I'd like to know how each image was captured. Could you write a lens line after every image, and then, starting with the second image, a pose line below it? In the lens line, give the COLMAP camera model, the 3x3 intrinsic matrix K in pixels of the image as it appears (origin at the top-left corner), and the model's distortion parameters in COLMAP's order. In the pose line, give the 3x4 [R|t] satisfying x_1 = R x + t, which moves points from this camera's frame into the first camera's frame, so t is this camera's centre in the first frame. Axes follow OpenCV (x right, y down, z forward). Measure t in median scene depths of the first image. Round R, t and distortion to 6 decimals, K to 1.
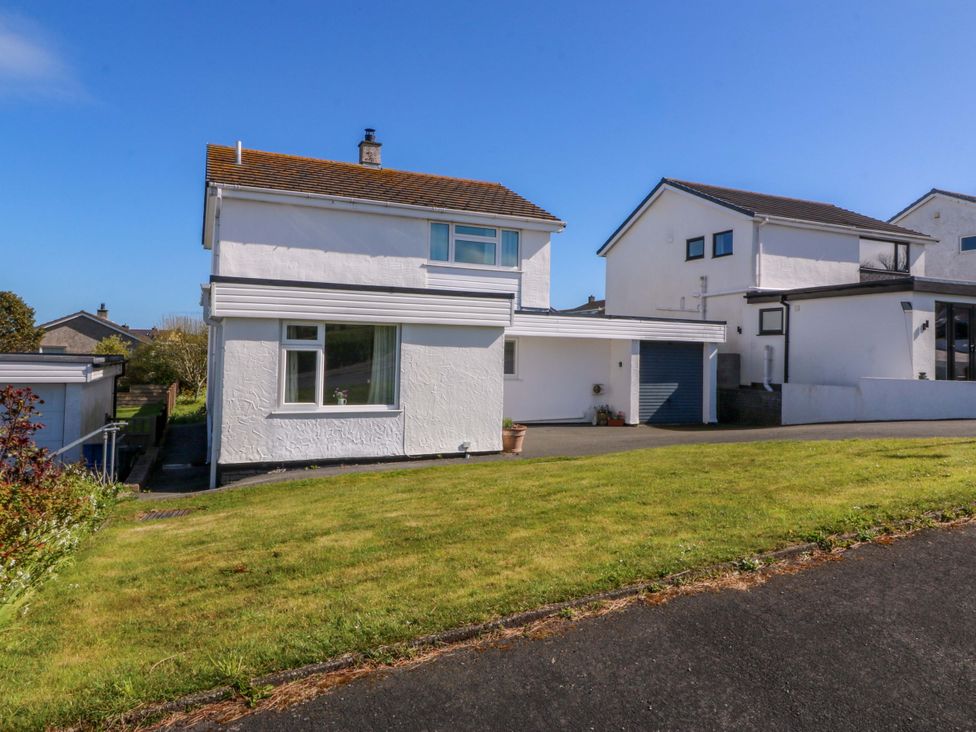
lens RADIAL K [[694.0, 0, 521.3], [0, 694.0, 335.0], [0, 0, 1]] dist [0.001598, -0.001333]
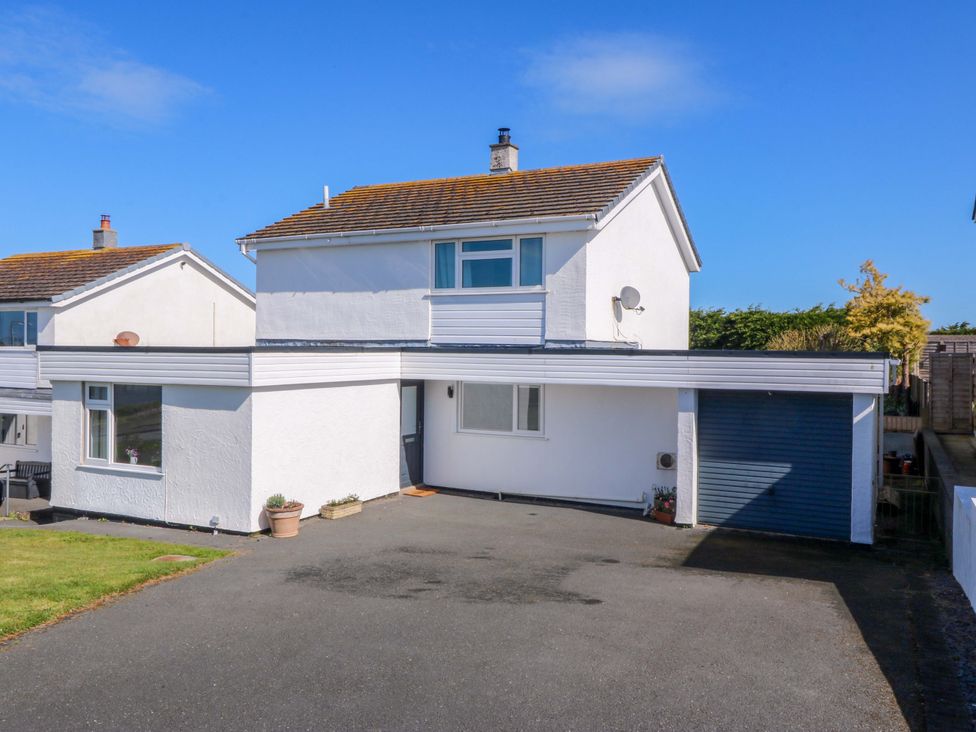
lens RADIAL K [[803.8, 0, 486.1], [0, 803.8, 357.5], [0, 0, 1]] dist [0.008521, 0.001059]
pose [[0.617285, -0.007237, -0.786706, 0.654010], [0.028661, 0.999501, 0.013294, -0.036564], [0.786217, -0.030754, 0.617184, 0.445154]]
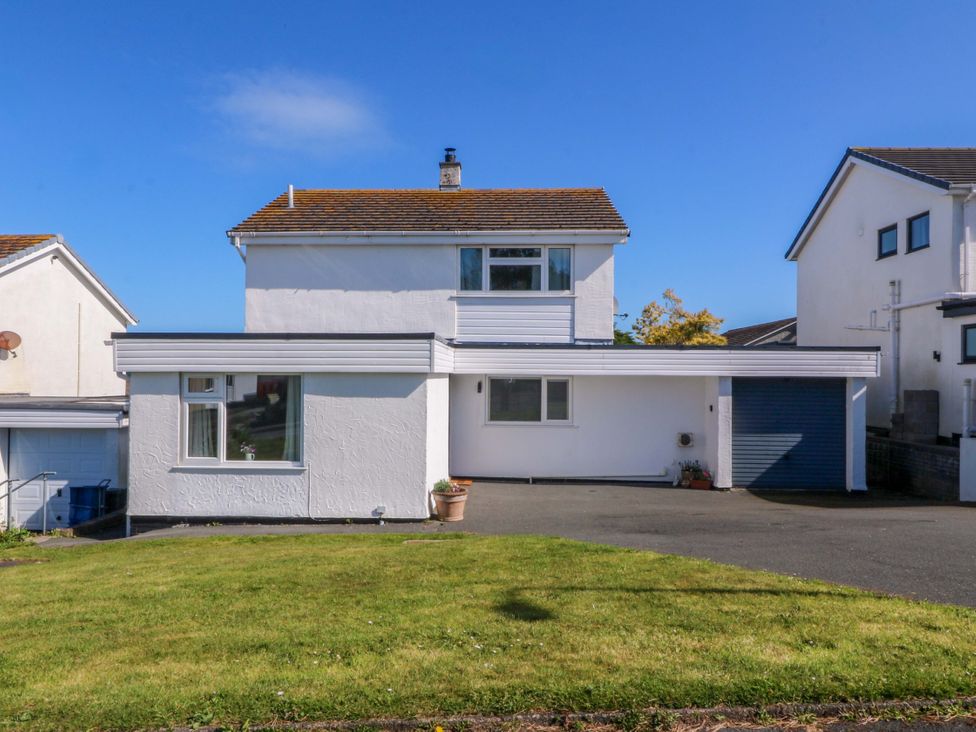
lens RADIAL K [[751.9, 0, 466.6], [0, 751.9, 371.2], [0, 0, 1]] dist [0.003233, -0.004245]
pose [[0.881870, -0.017455, -0.471169, 0.320525], [0.025918, 0.999598, 0.011479, -0.016183], [0.470779, -0.022335, 0.881968, 0.154200]]
